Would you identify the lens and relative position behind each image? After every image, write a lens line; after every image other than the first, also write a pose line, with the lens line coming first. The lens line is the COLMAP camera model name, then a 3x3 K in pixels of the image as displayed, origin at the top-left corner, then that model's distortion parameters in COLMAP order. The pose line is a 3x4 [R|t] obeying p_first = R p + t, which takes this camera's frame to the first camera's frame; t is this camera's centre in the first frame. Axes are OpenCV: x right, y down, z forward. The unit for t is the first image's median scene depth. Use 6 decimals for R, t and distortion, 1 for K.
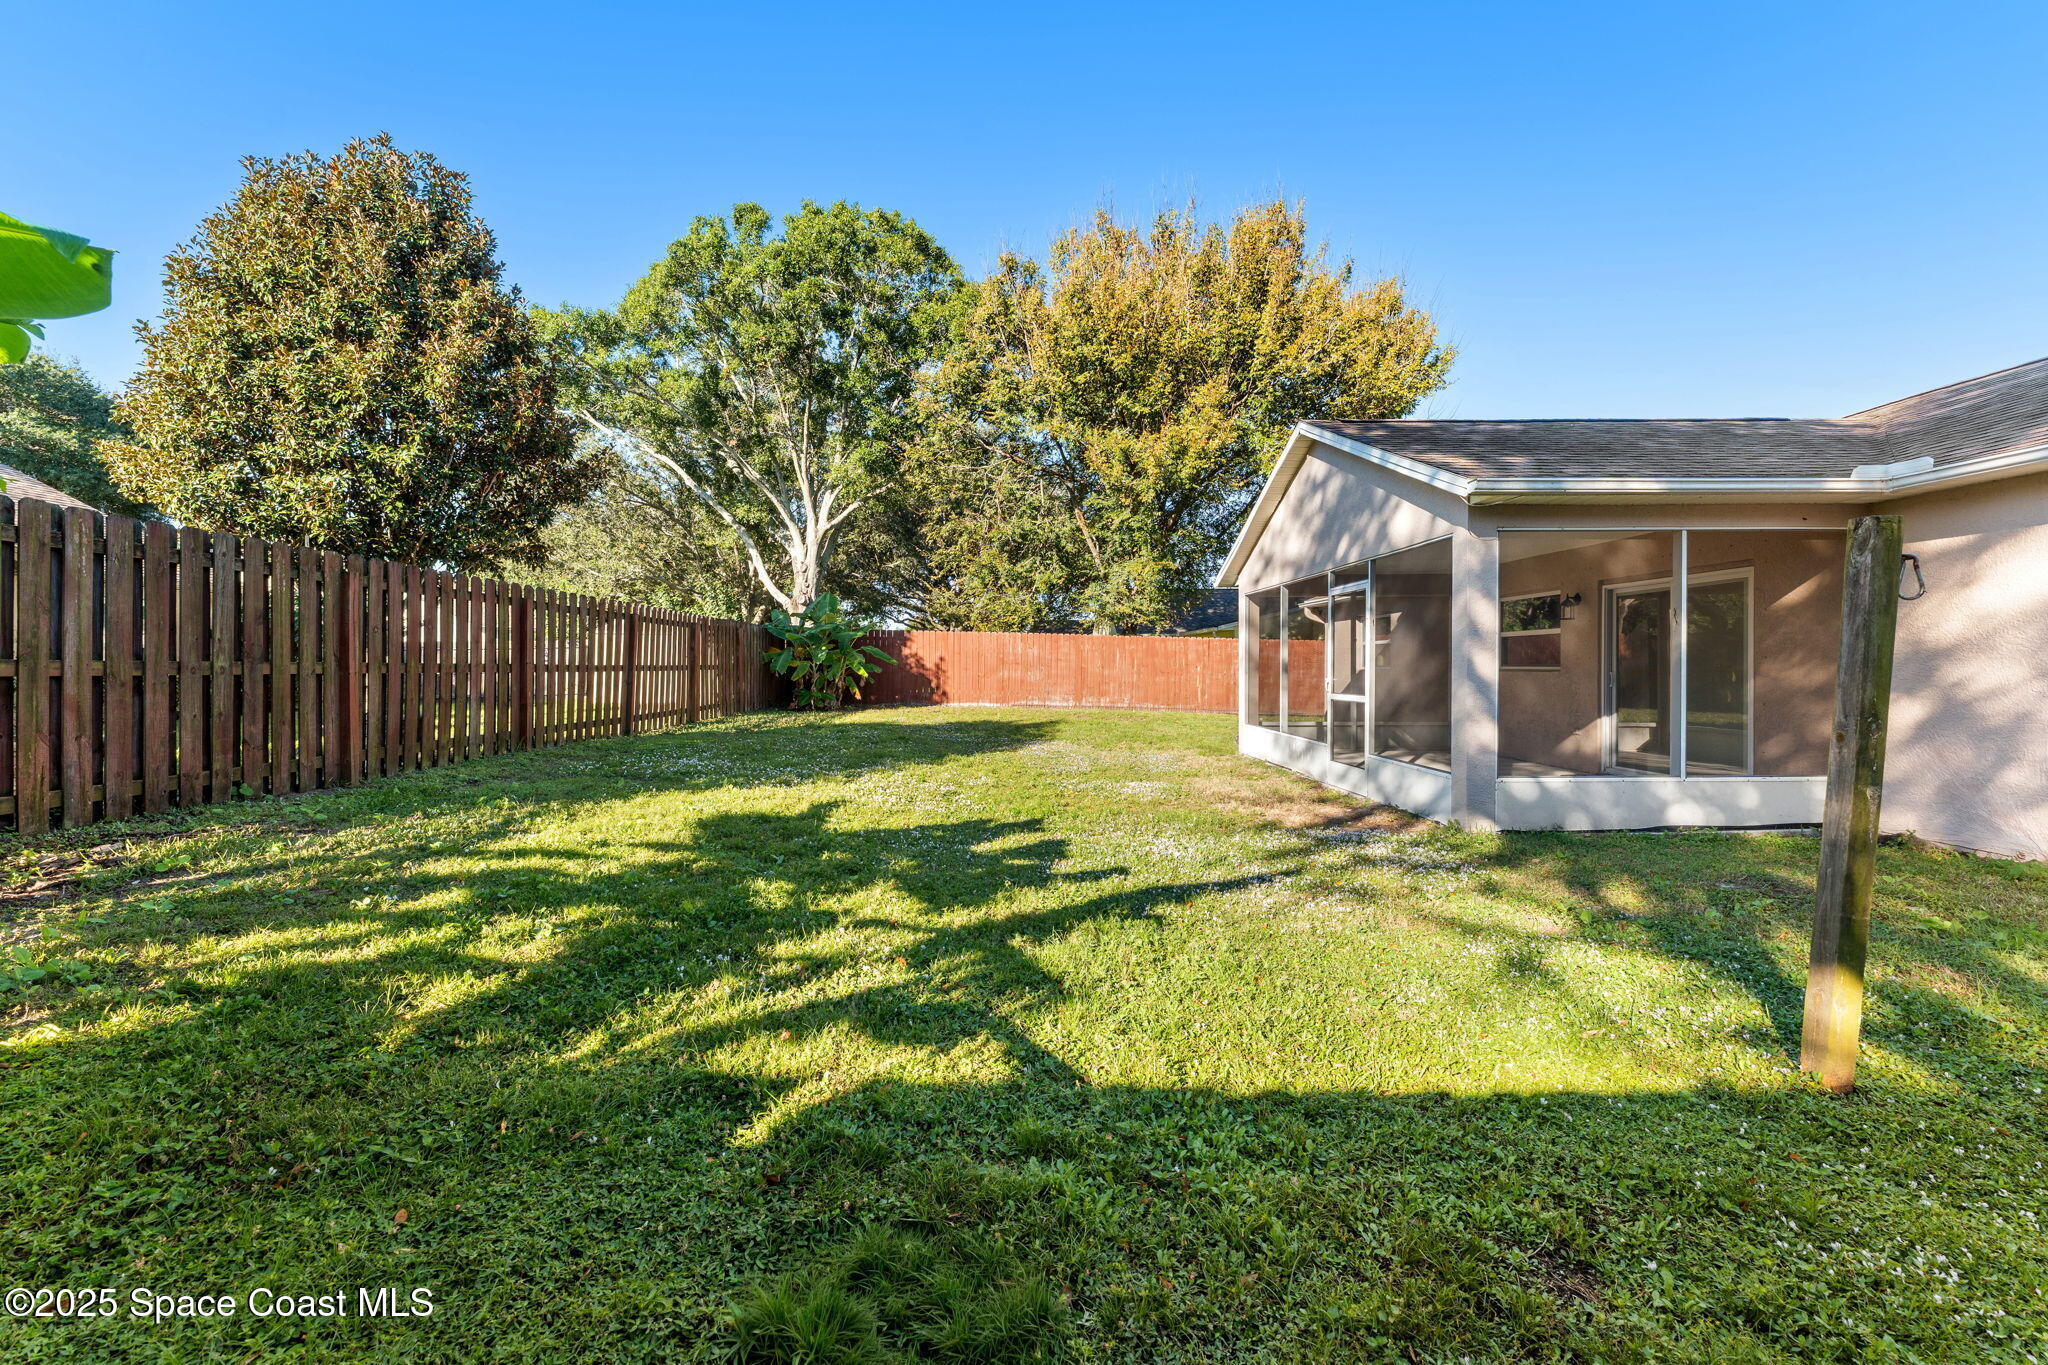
lens RADIAL K [[835.9, 0, 1026.0], [0, 835.9, 670.8], [0, 0, 1]] dist [-0.015998, 0.000123]
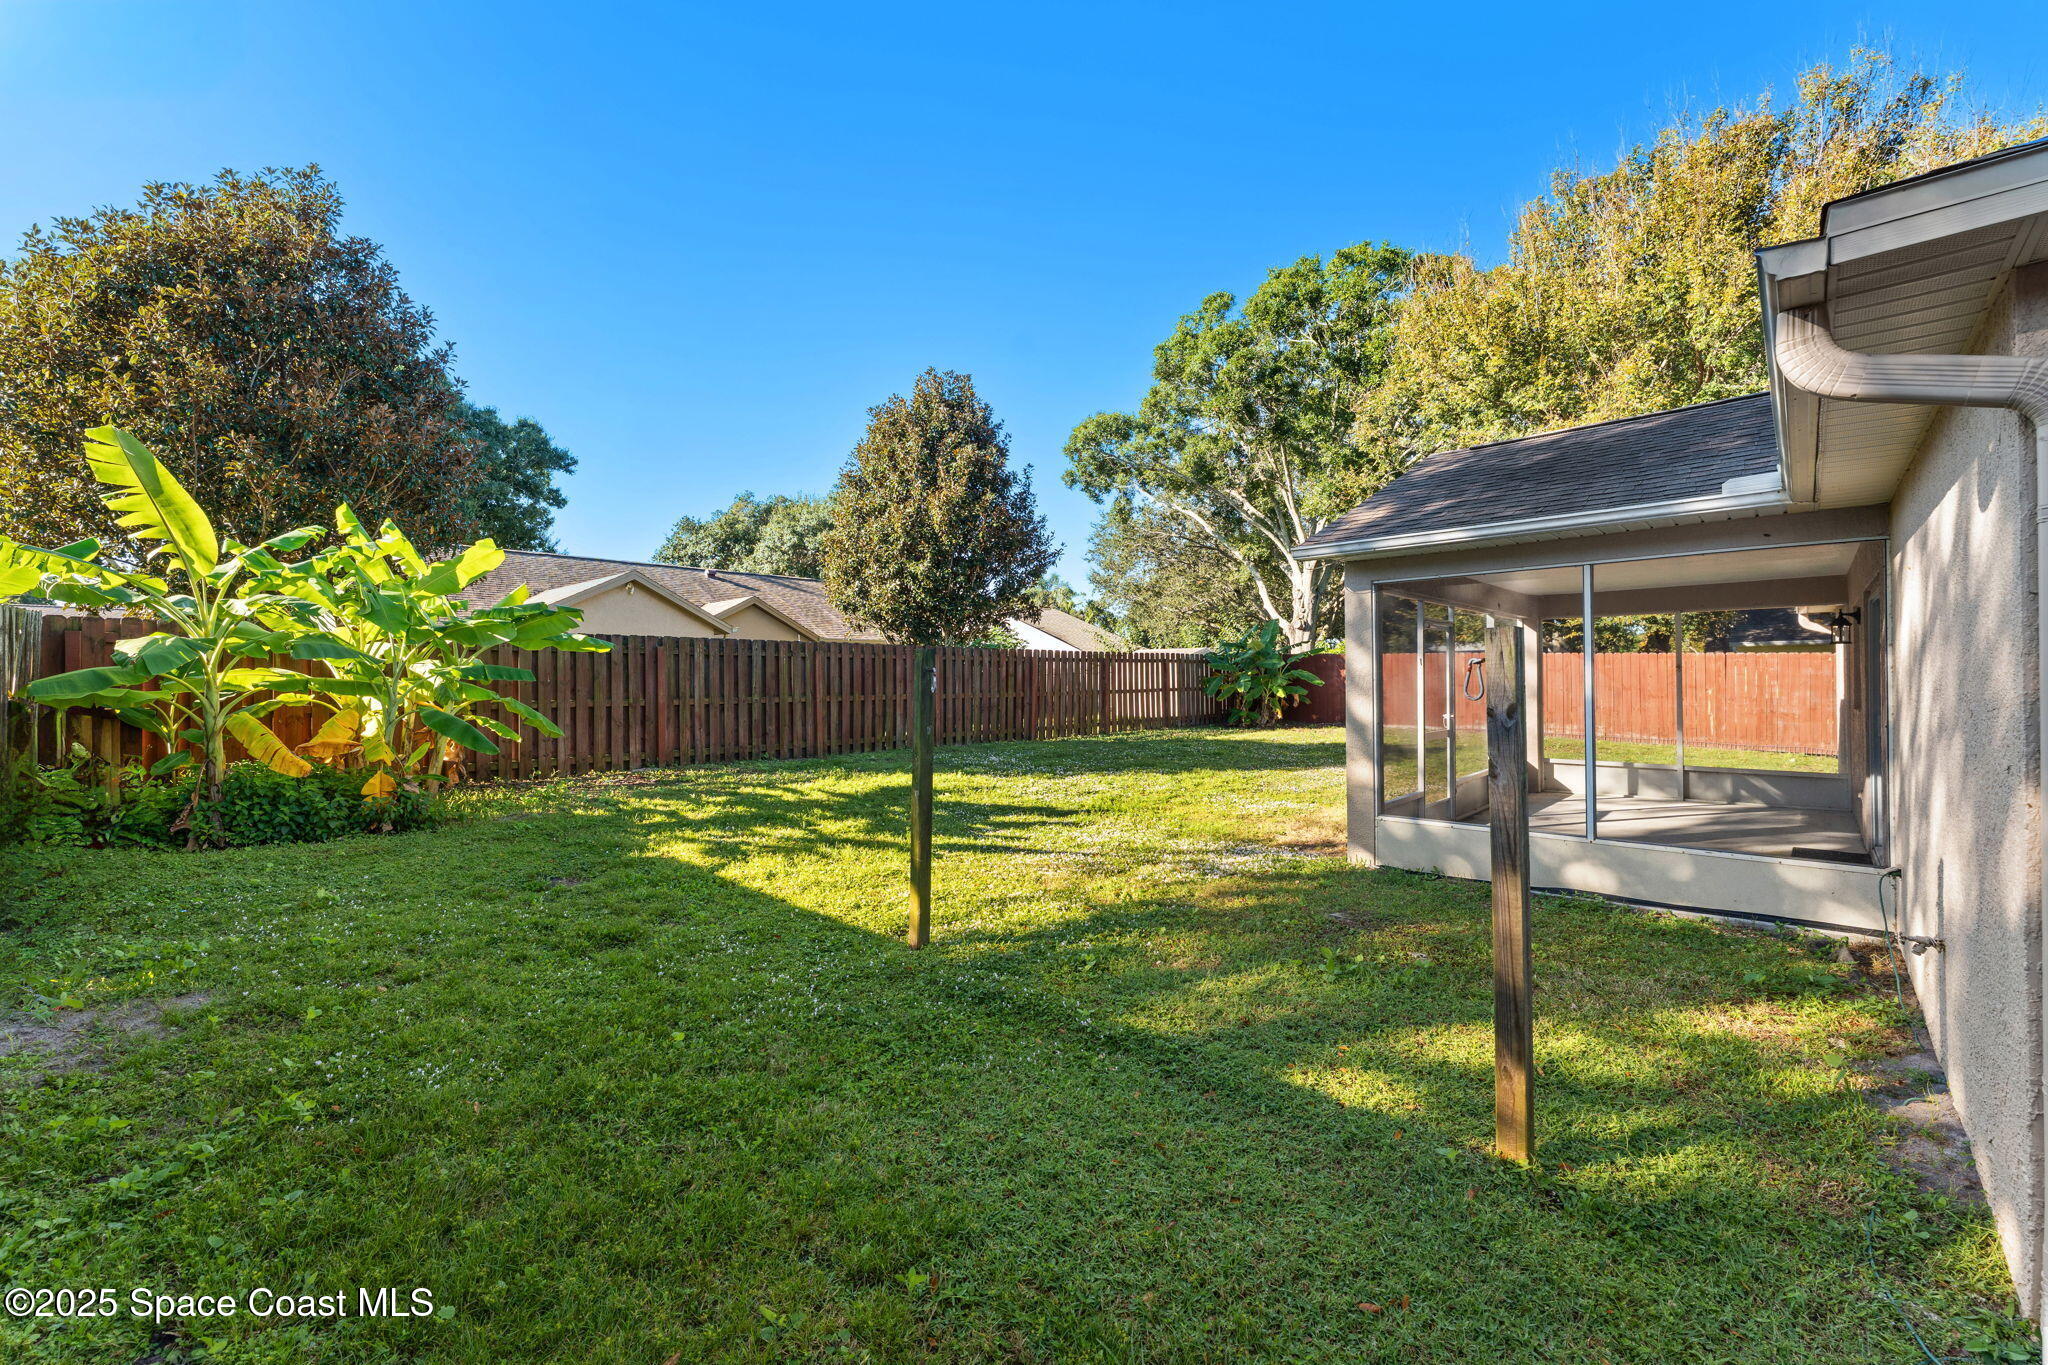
lens RADIAL K [[833.0, 0, 1021.9], [0, 833.0, 677.7], [0, 0, 1]] dist [-0.000906, 0.000312]
pose [[0.705805, -0.005644, -0.708384, 0.616006], [0.002901, 0.999983, -0.005077, -0.027013], [0.708401, 0.001528, 0.705809, -0.049602]]
